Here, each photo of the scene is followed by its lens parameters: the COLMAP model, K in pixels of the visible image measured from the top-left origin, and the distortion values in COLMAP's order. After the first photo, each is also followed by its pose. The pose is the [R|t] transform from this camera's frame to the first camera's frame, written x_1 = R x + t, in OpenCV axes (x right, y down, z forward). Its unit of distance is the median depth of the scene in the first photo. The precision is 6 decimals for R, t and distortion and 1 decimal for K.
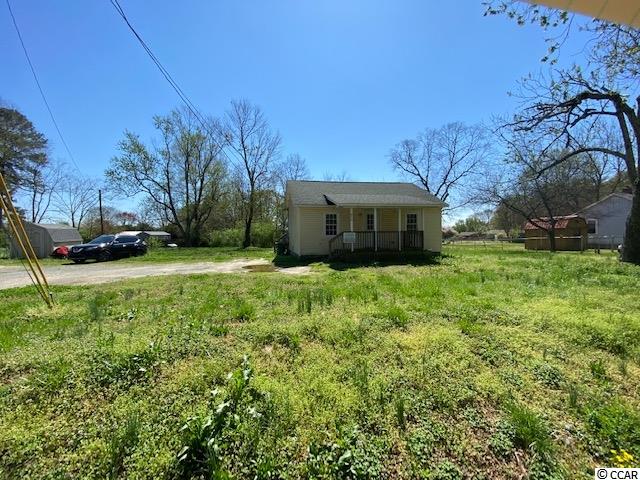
lens RADIAL K [[260.1, 0, 318.9], [0, 260.1, 240.2], [0, 0, 1]] dist [0.047740, -0.034404]
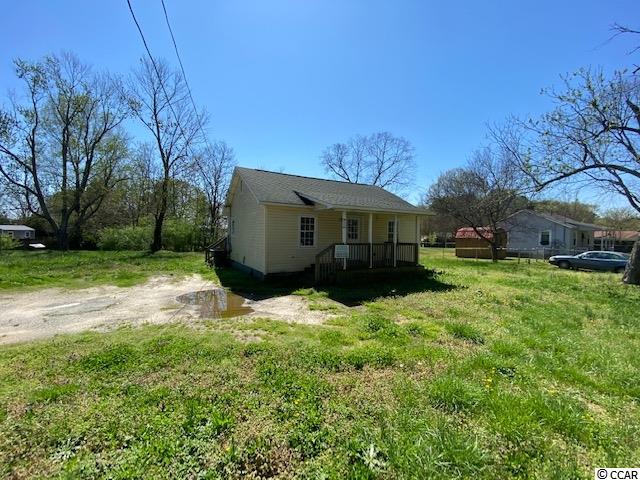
lens RADIAL K [[262.8, 0, 313.9], [0, 262.8, 240.3], [0, 0, 1]] dist [0.028631, -0.021053]
pose [[0.955409, 0.025070, 0.294220, -0.059141], [-0.024526, 0.999684, -0.005539, -0.011671], [-0.294266, -0.001924, 0.955722, 0.109868]]
